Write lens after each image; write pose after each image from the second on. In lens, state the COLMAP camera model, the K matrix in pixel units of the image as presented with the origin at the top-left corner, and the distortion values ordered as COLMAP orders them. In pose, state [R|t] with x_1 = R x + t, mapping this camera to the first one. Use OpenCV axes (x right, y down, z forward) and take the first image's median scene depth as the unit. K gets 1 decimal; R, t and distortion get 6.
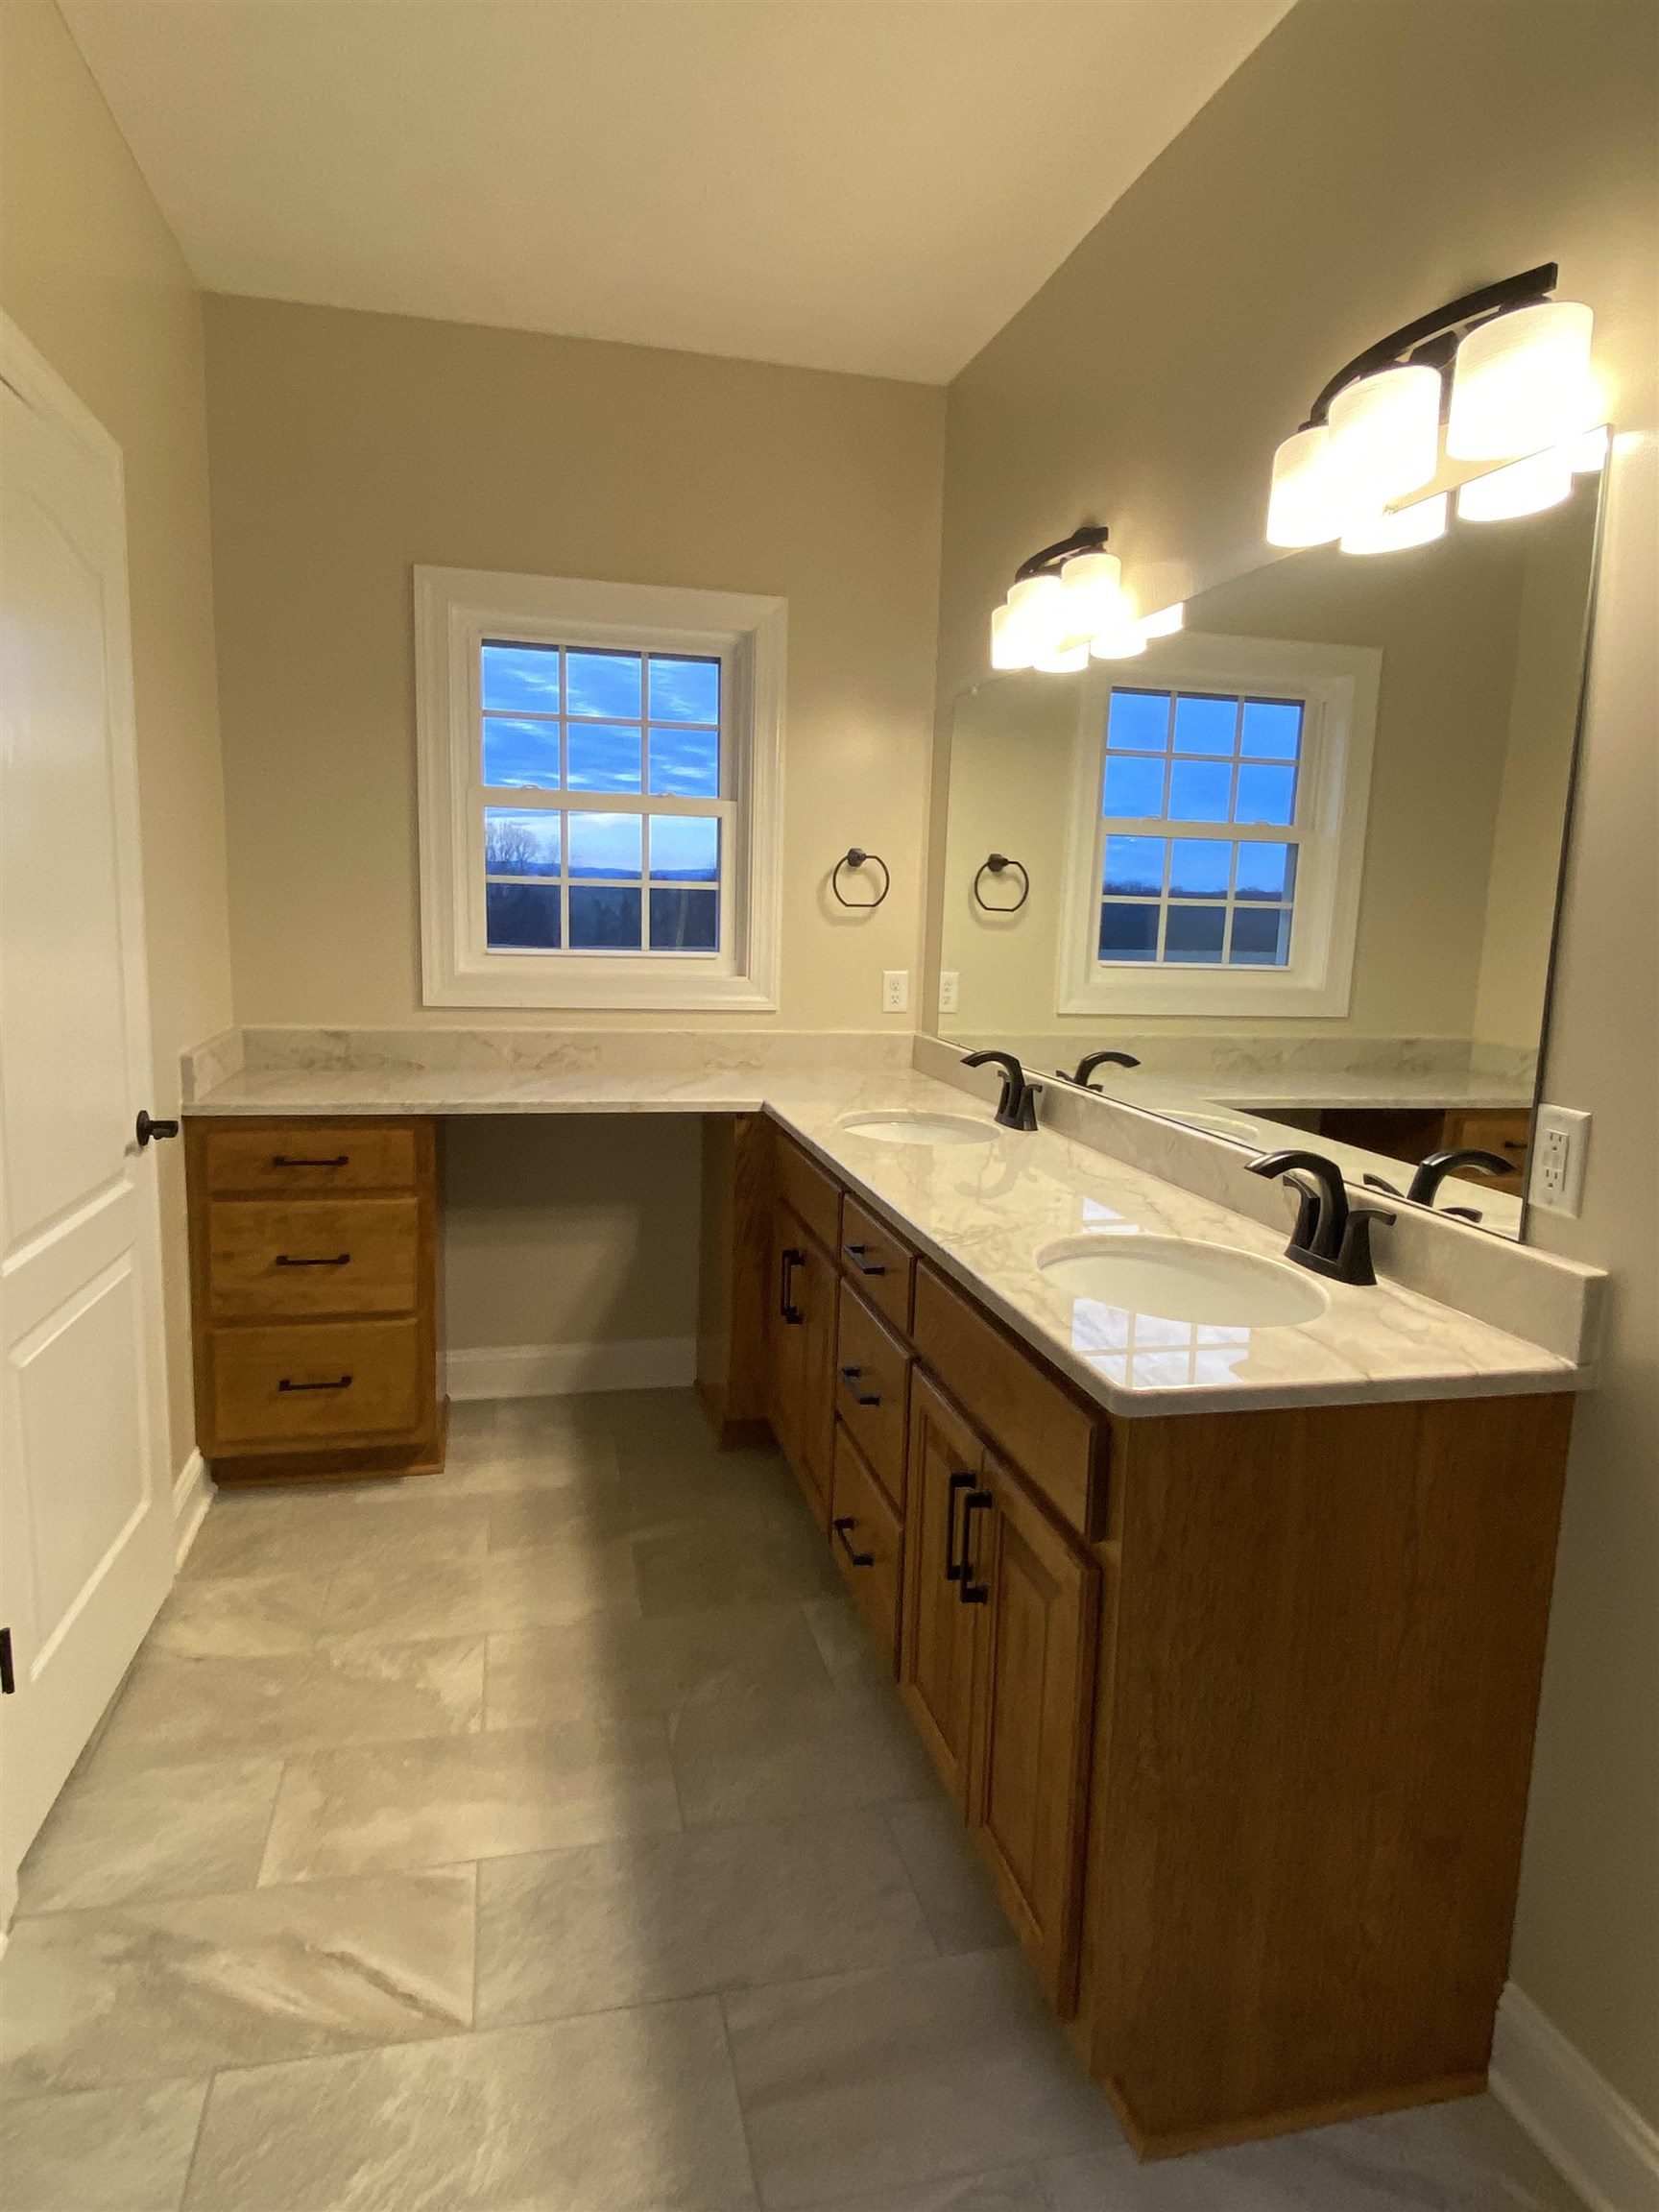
lens RADIAL K [[1306.7, 0, 829.5], [0, 1306.7, 1106.0], [0, 0, 1]] dist [0.079151, -0.083185]
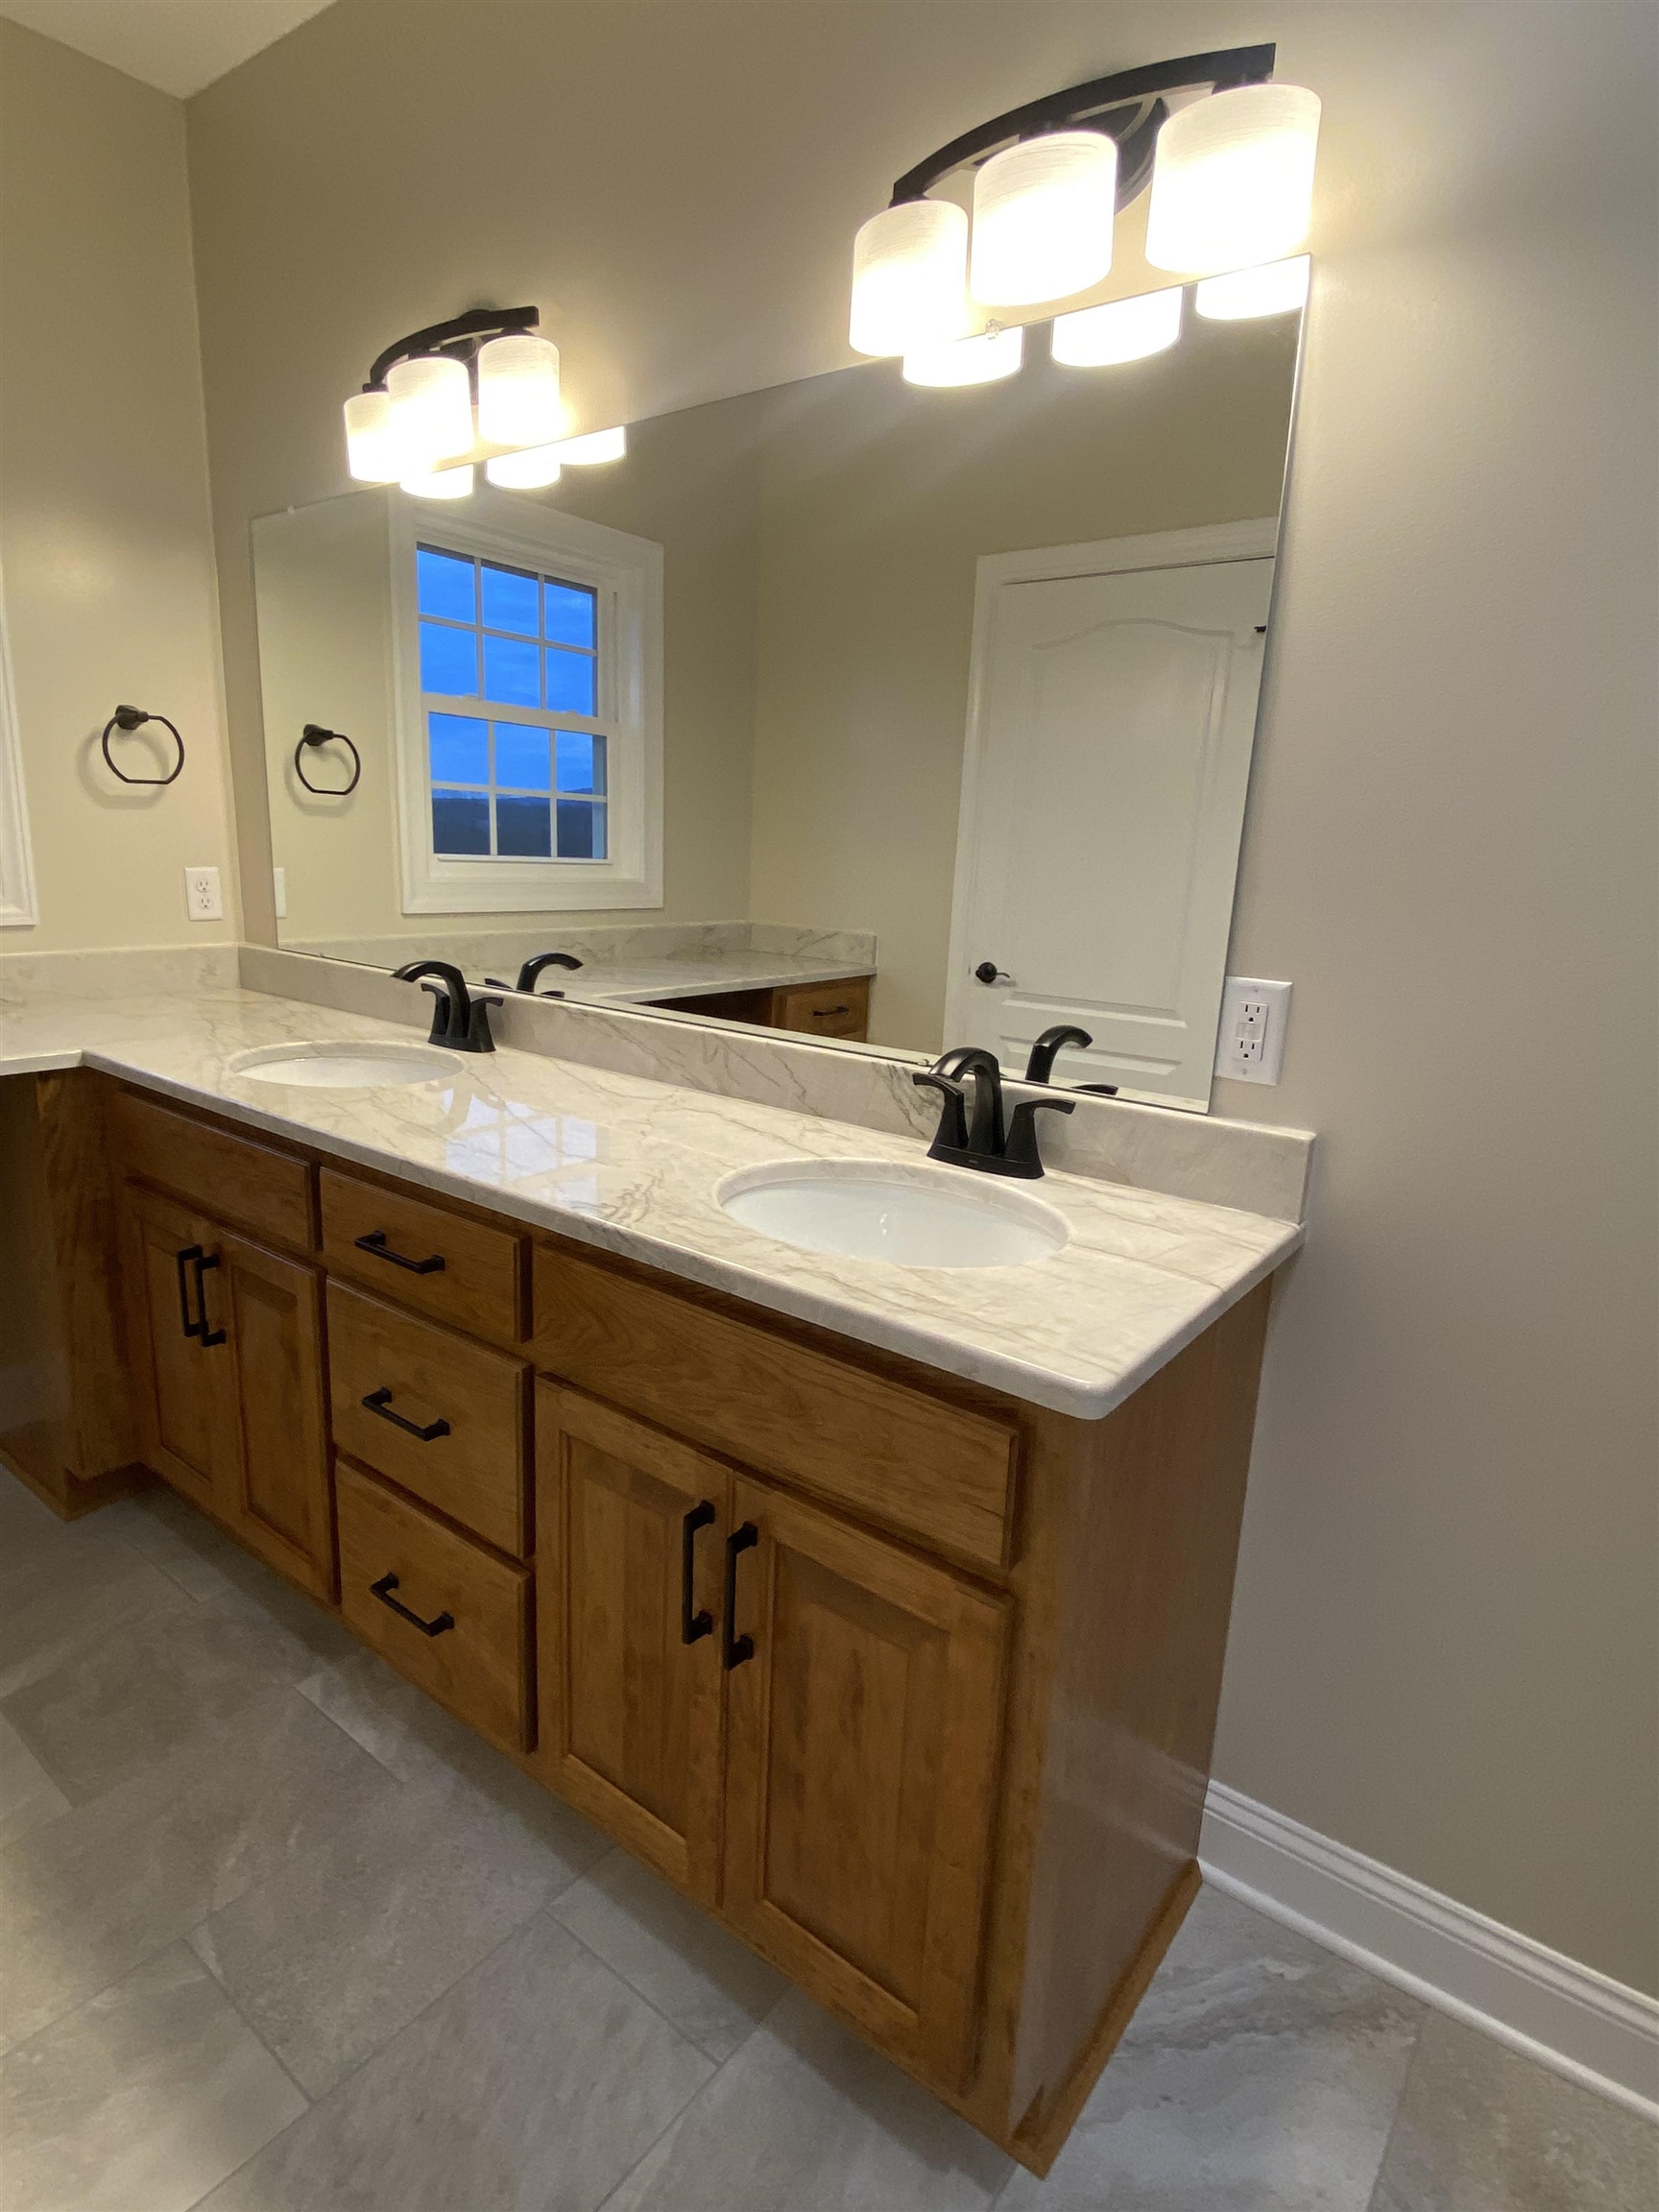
lens RADIAL K [[1142.4, 0, 829.5], [0, 1142.4, 1106.0], [0, 0, 1]] dist [0.006328, -0.001195]
pose [[0.773541, -0.144331, 0.617093, -0.139081], [0.082815, 0.988393, 0.127363, -0.022210], [-0.628313, -0.047416, 0.776515, 0.278010]]
